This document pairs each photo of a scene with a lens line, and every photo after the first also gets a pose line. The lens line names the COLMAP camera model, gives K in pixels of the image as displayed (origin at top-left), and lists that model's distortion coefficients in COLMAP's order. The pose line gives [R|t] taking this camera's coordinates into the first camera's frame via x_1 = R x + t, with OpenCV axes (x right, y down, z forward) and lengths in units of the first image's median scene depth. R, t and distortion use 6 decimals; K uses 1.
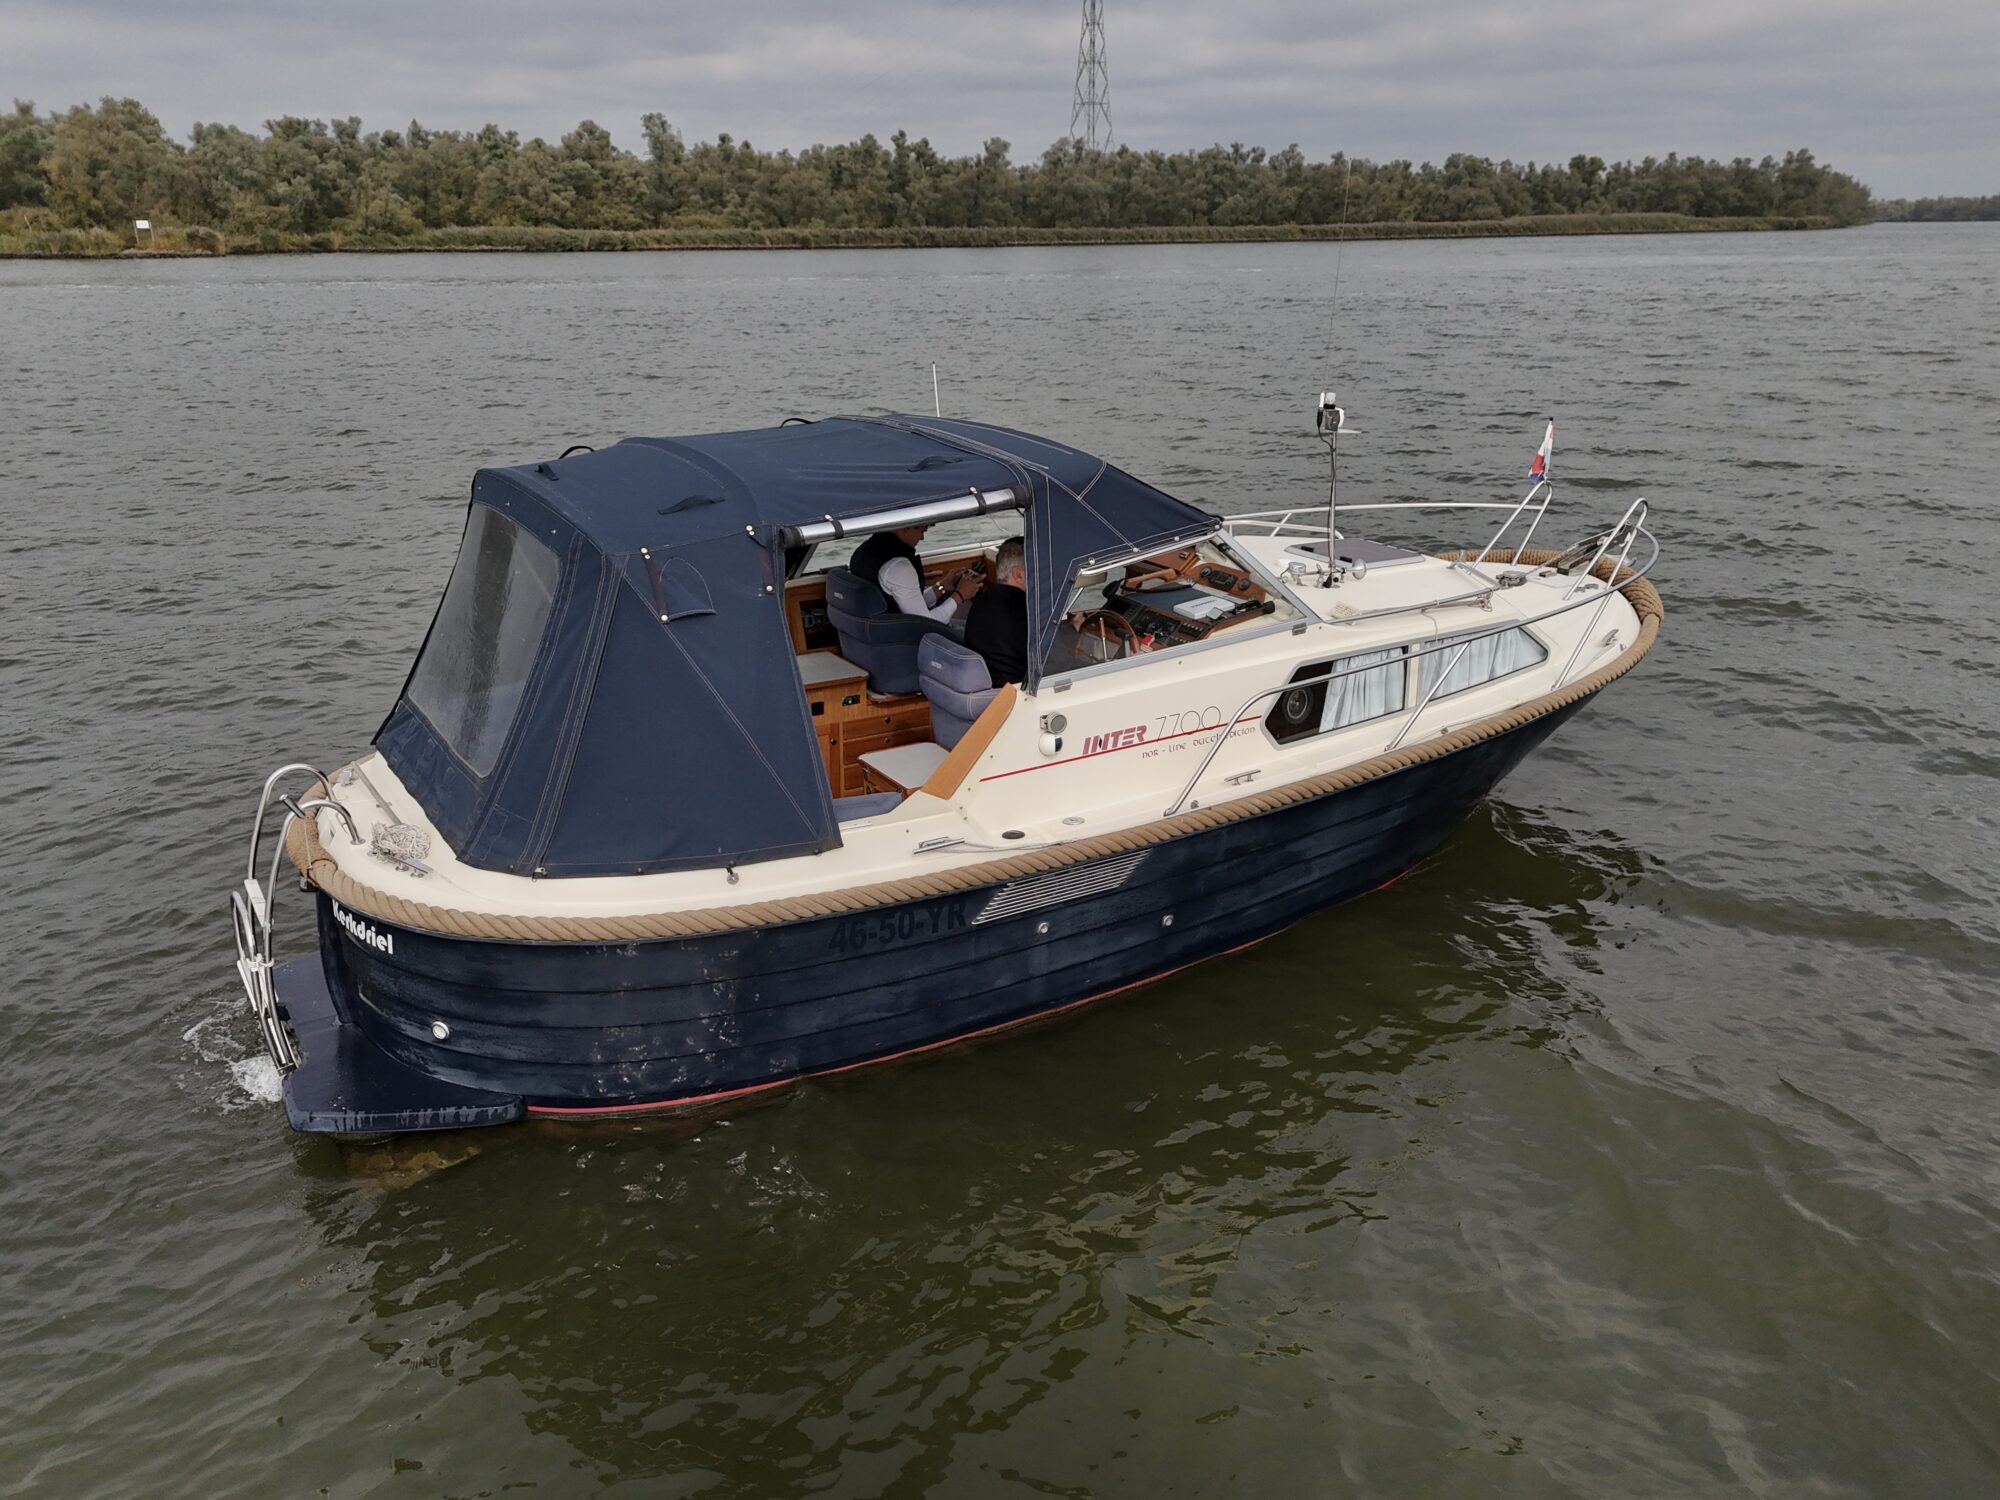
lens RADIAL K [[1504.1, 0, 1006.7], [0, 1504.1, 739.0], [0, 0, 1]] dist [0.087712, -0.052068]
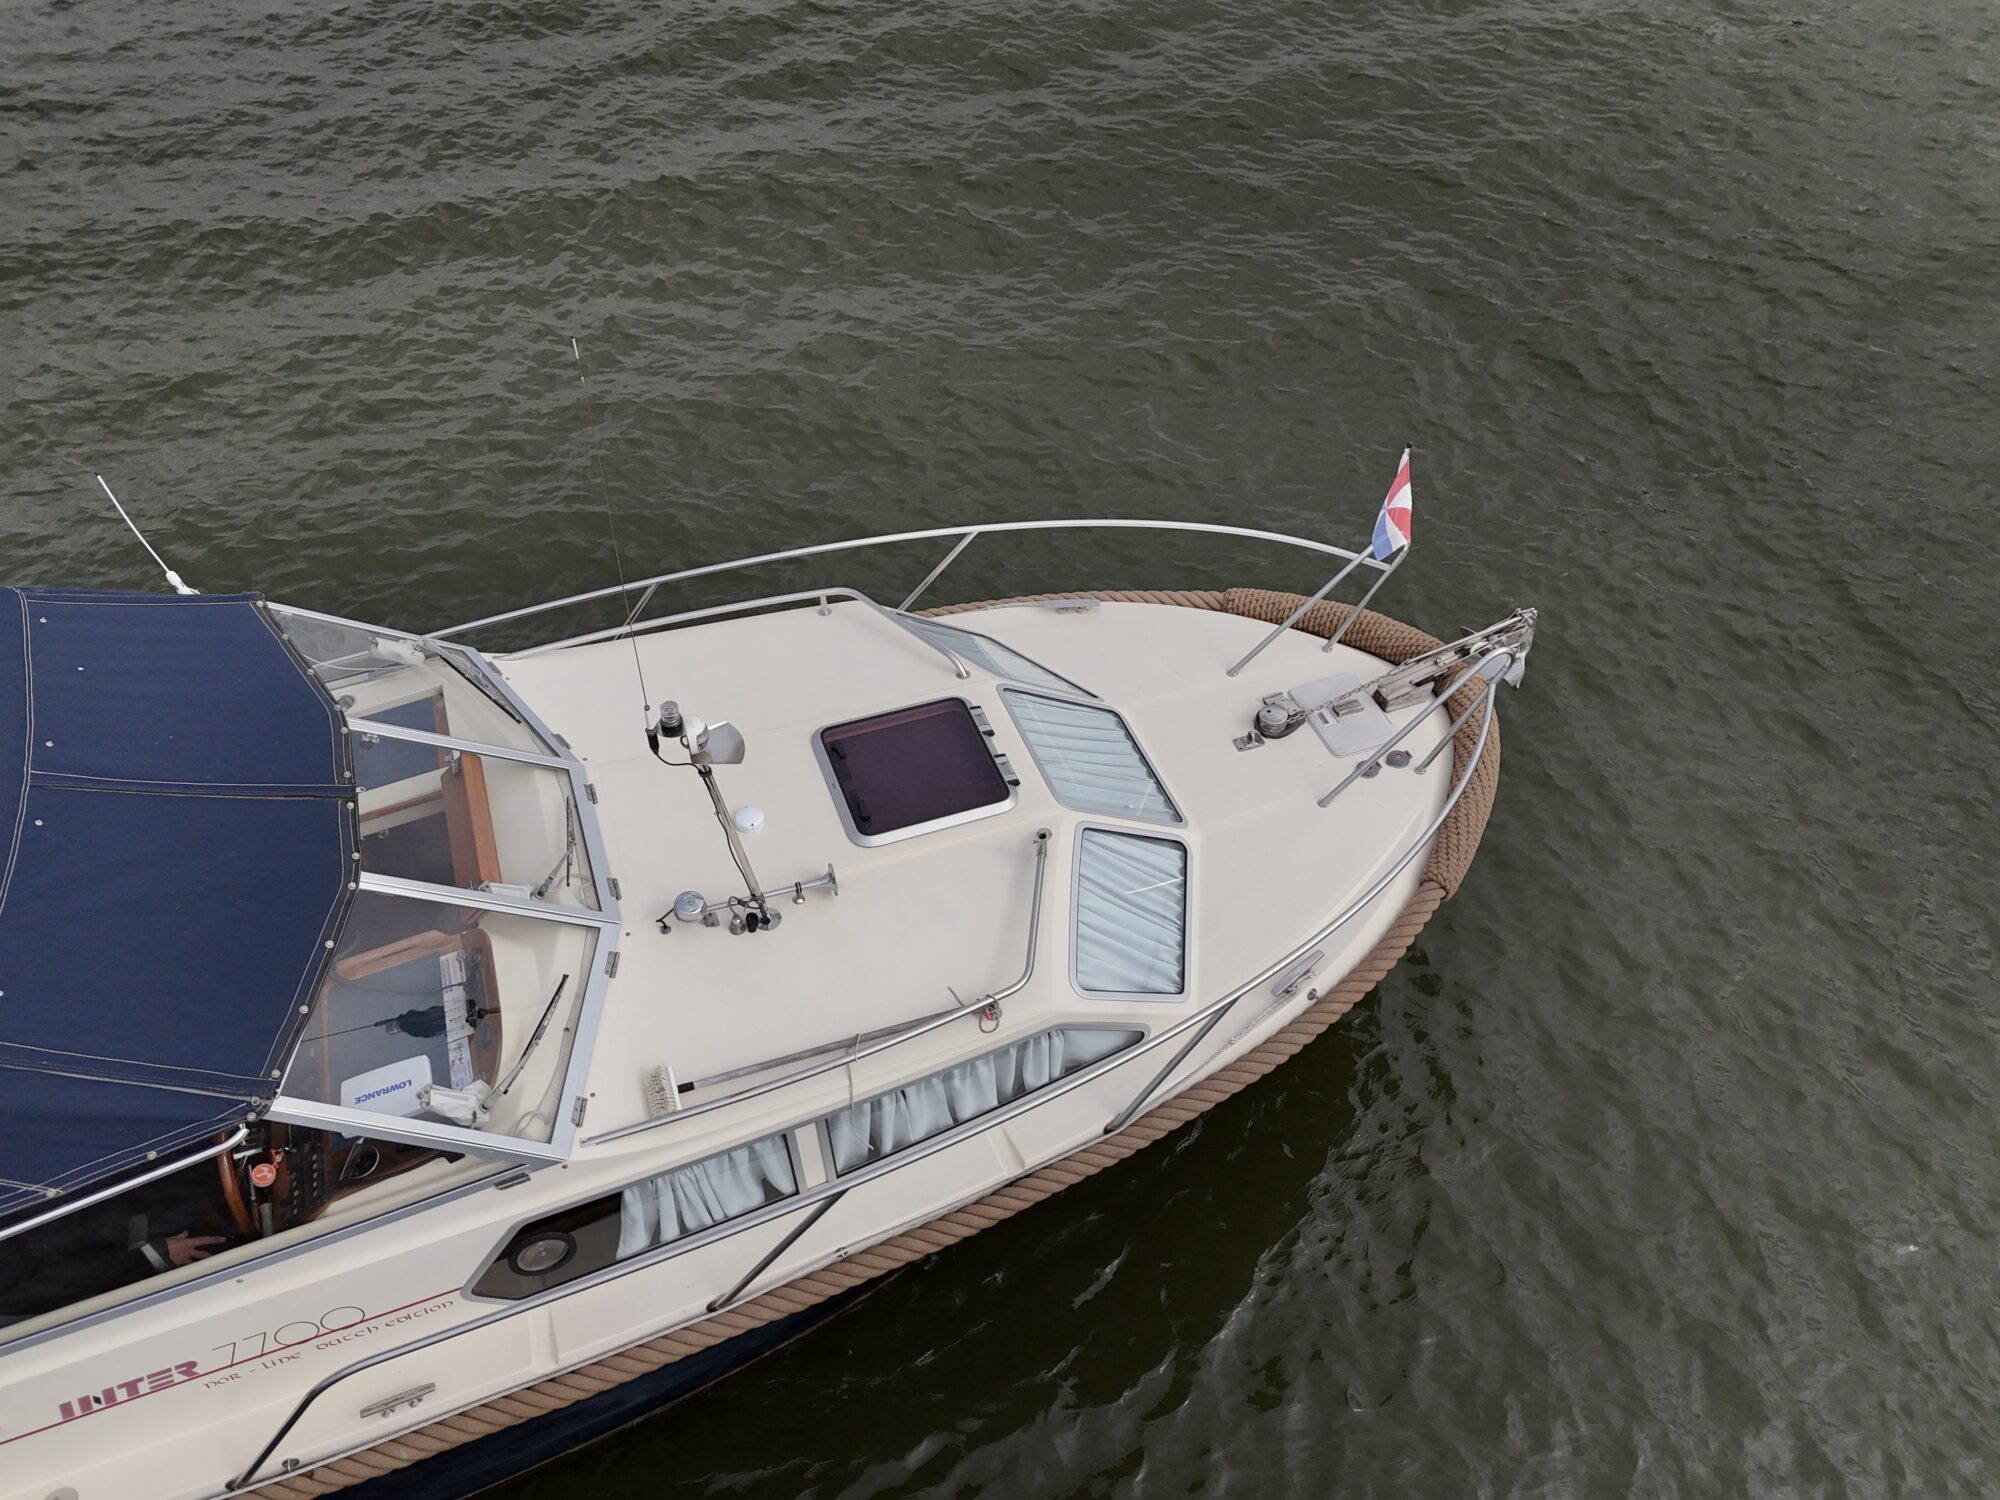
lens RADIAL K [[1504.1, 0, 1018.7], [0, 1504.1, 759.9], [0, 0, 1]] dist [0.087712, -0.052068]
pose [[0.973595, 0.142368, -0.178448, 0.519598], [-0.046022, 0.888062, 0.457414, -0.552524], [0.223594, -0.437123, 0.871165, 0.672270]]
